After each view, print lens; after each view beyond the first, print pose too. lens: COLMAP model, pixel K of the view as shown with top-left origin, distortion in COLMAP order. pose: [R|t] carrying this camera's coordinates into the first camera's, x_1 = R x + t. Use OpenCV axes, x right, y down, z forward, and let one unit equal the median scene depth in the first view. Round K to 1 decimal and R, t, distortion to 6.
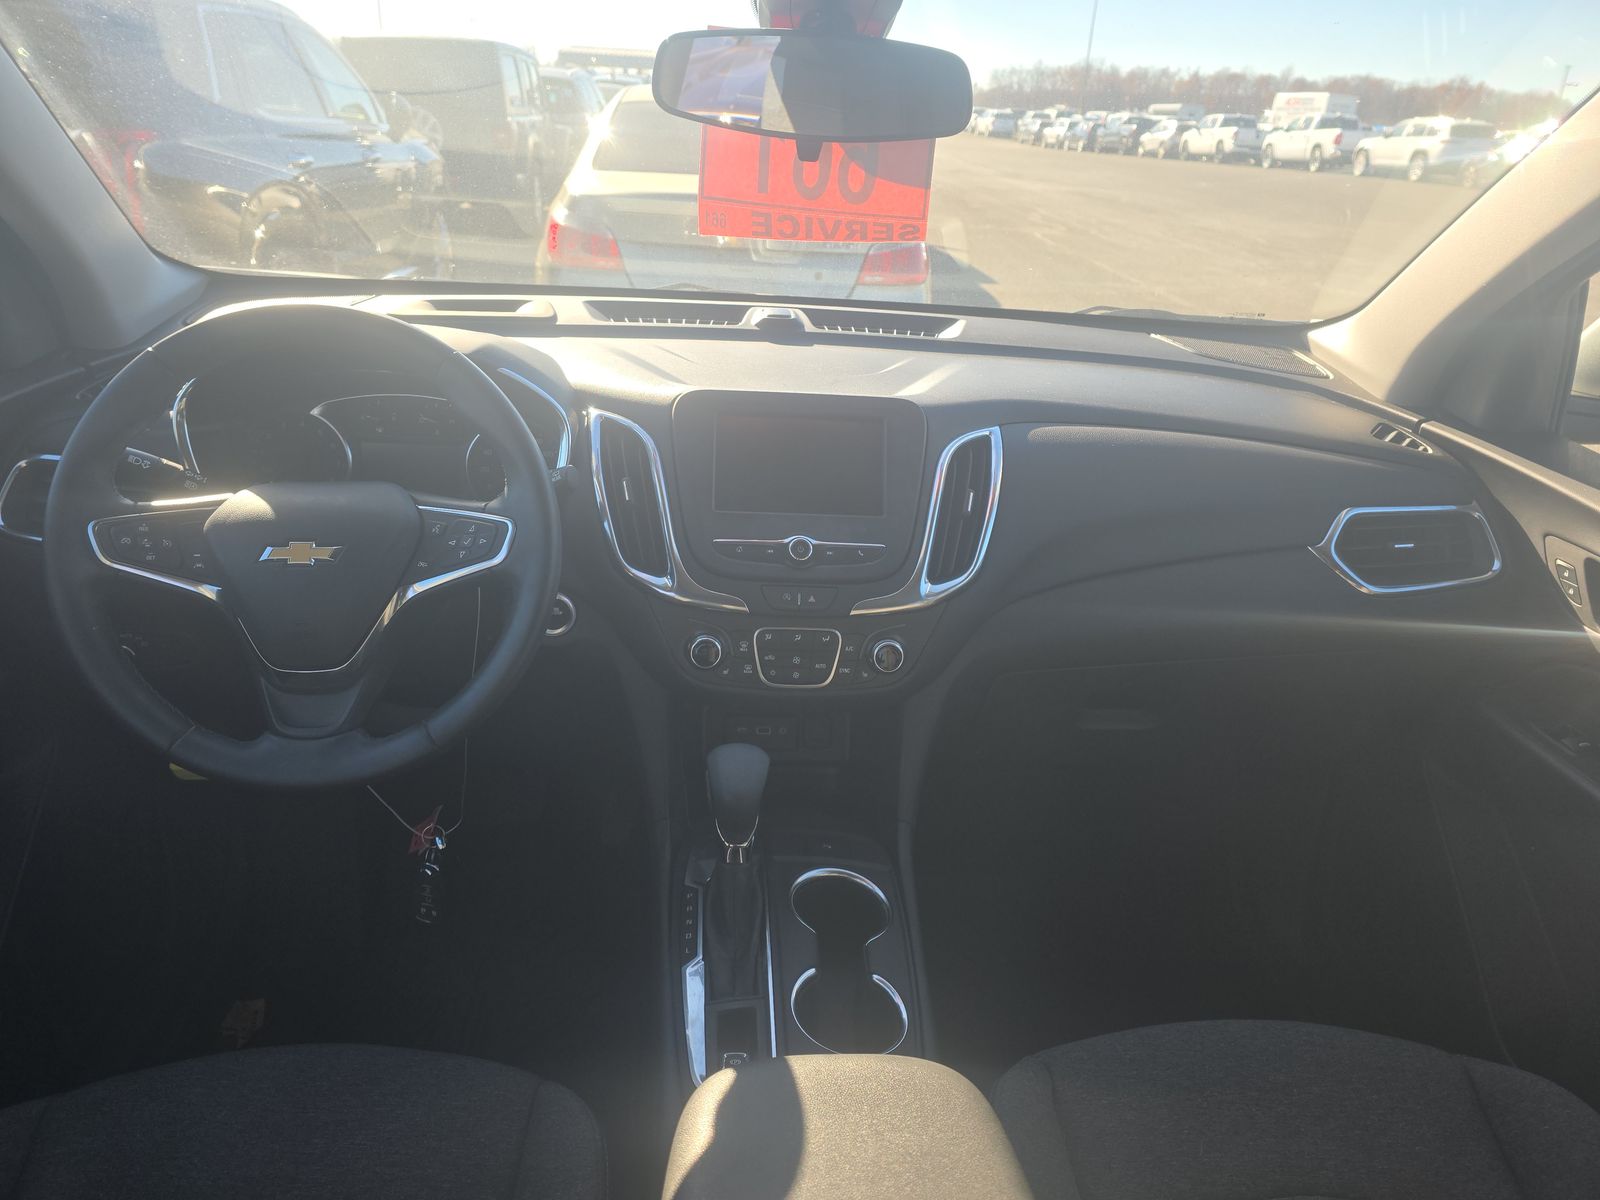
lens RADIAL K [[1071.7, 0, 800.2], [0, 1071.7, 598.0], [0, 0, 1]] dist [0.038101, -0.012360]
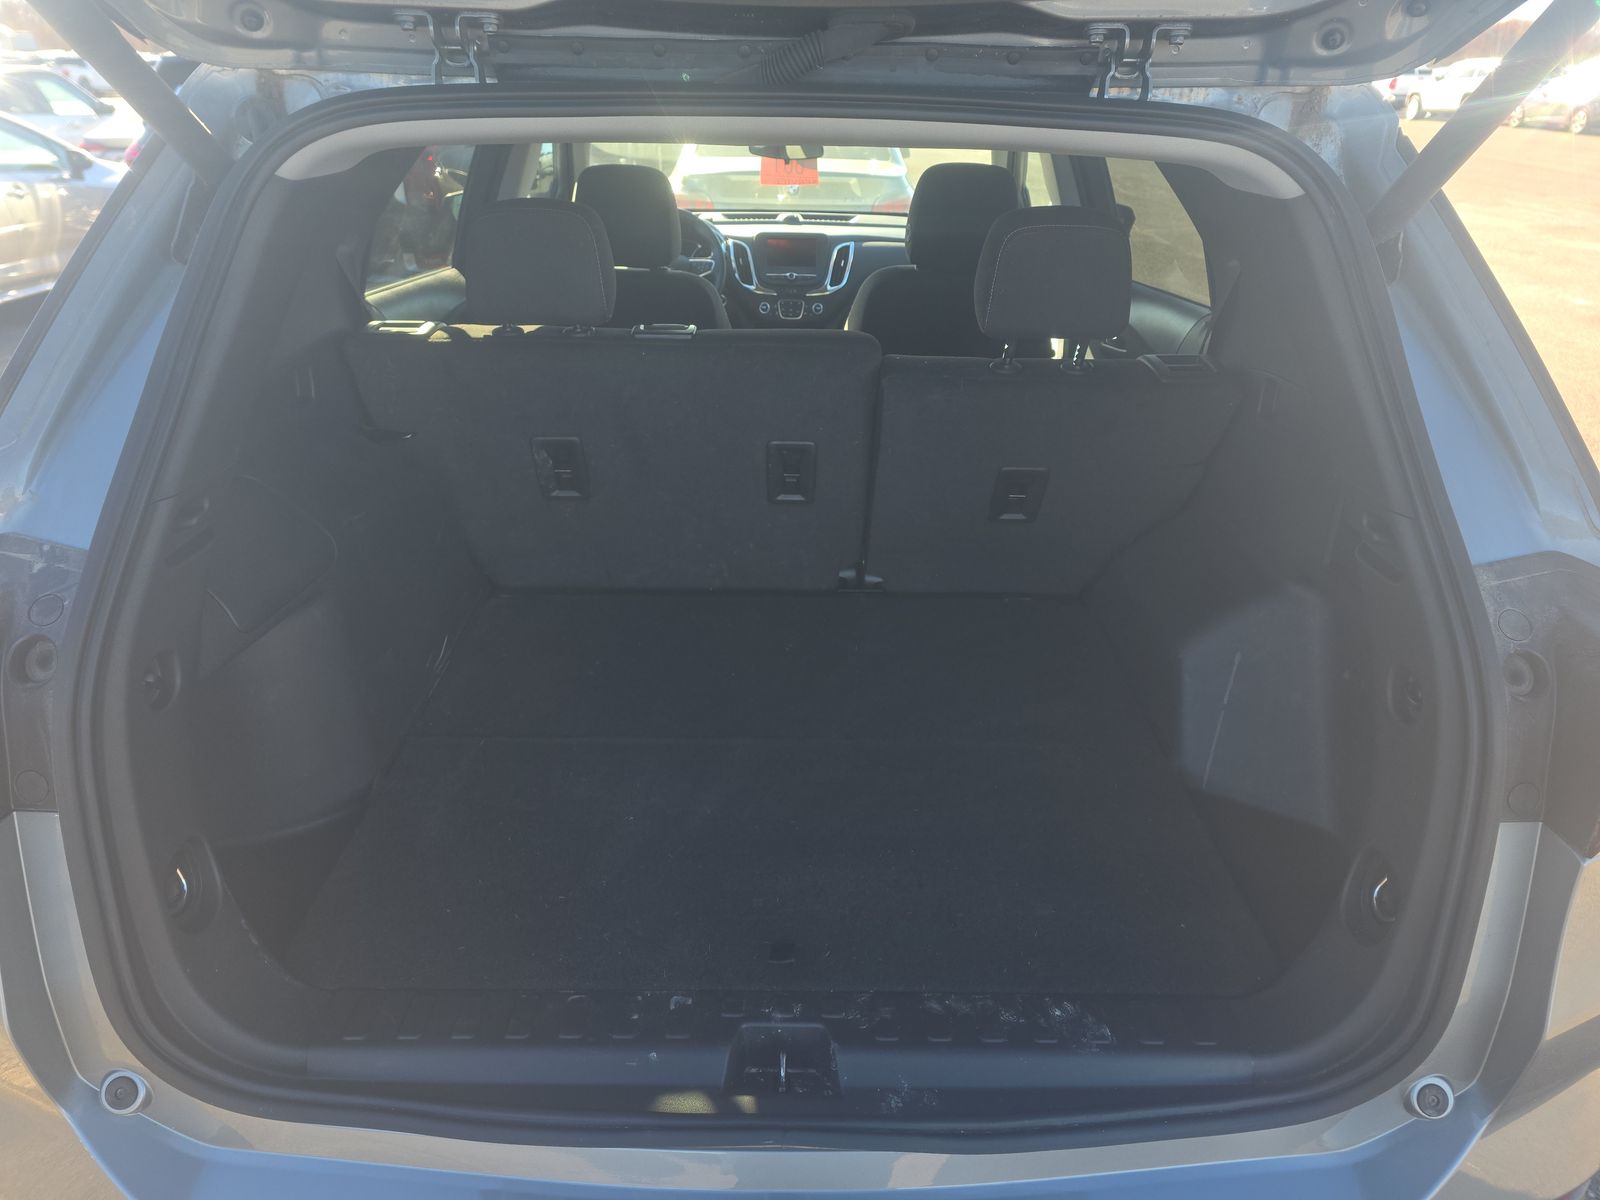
lens RADIAL K [[1071.7, 0, 807.4], [0, 1071.7, 606.1], [0, 0, 1]] dist [0.038101, -0.012360]
pose [[0.997412, -0.015354, -0.070232, 0.013505], [0.017555, 0.999371, 0.030826, 0.043979], [0.069715, -0.031979, 0.997054, -0.120444]]
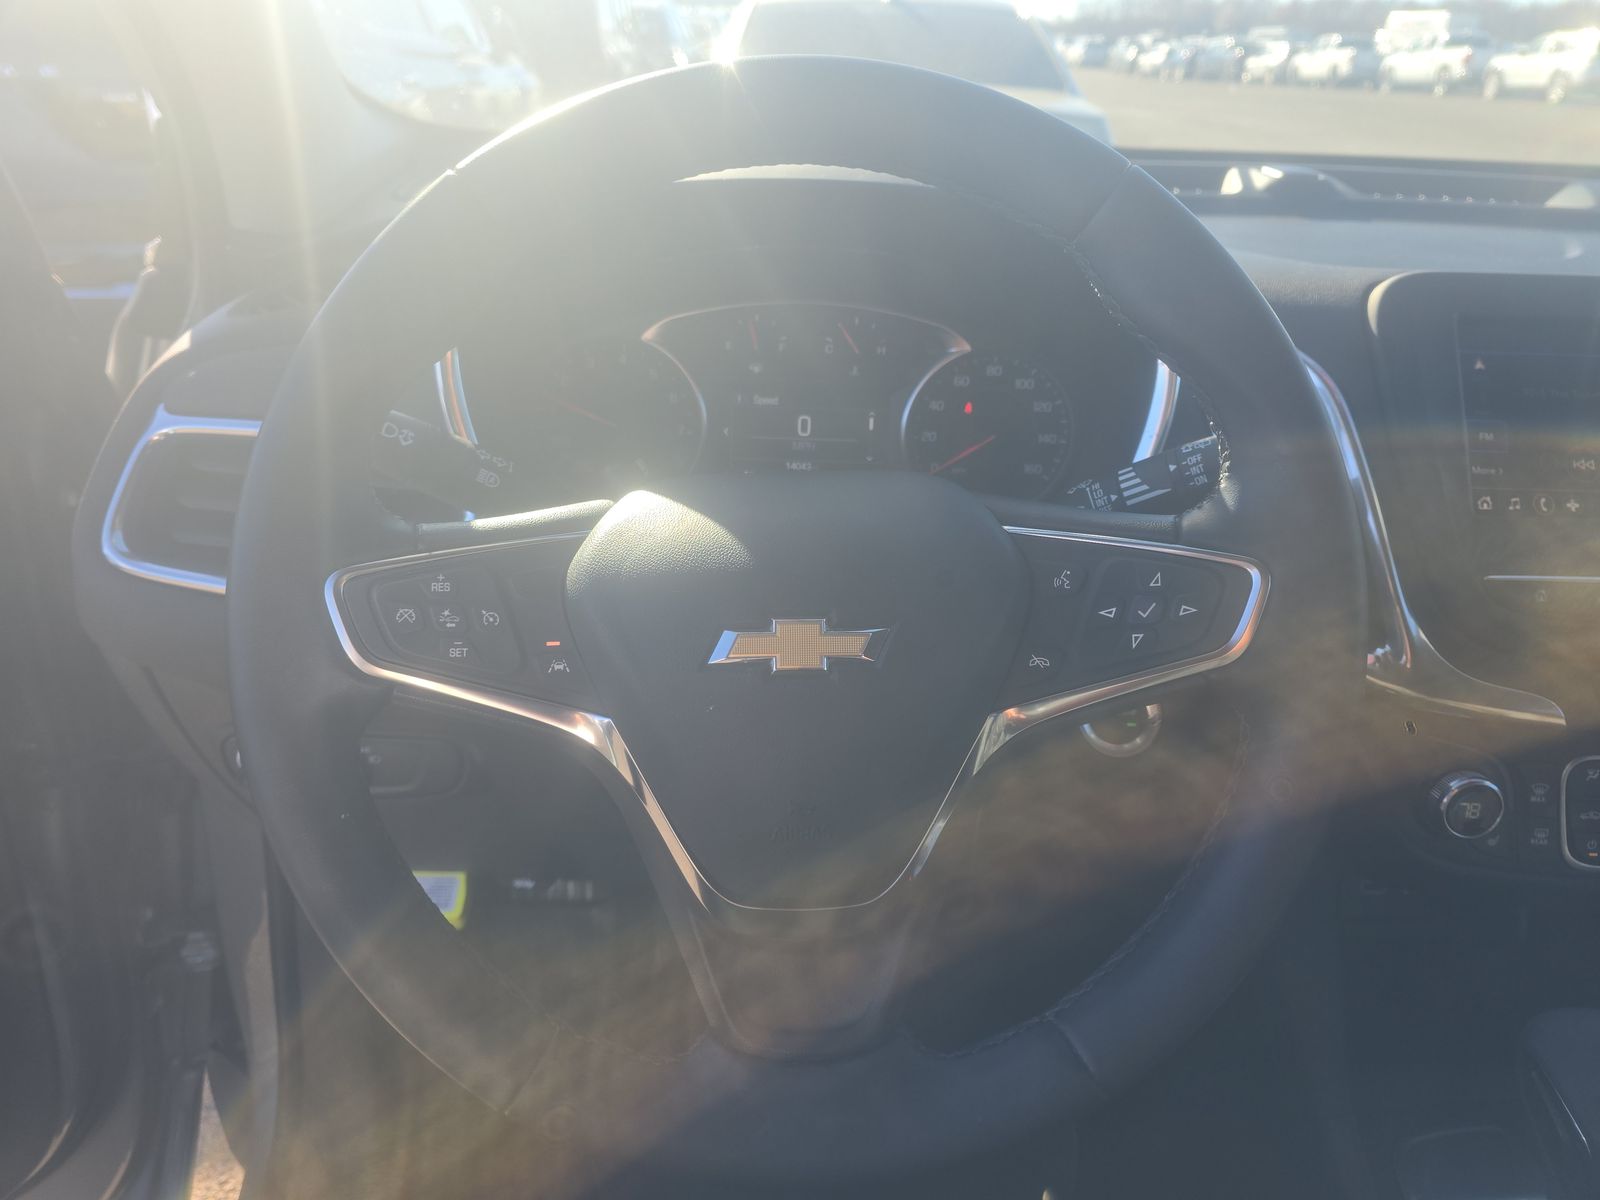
lens RADIAL K [[1071.7, 0, 794.3], [0, 1071.7, 598.2], [0, 0, 1]] dist [0.038101, -0.012360]
pose [[0.998114, 0.005063, -0.061174, -0.017748], [-0.002456, 0.999089, 0.042616, -0.003166], [0.061334, -0.042386, 0.997217, 0.023416]]
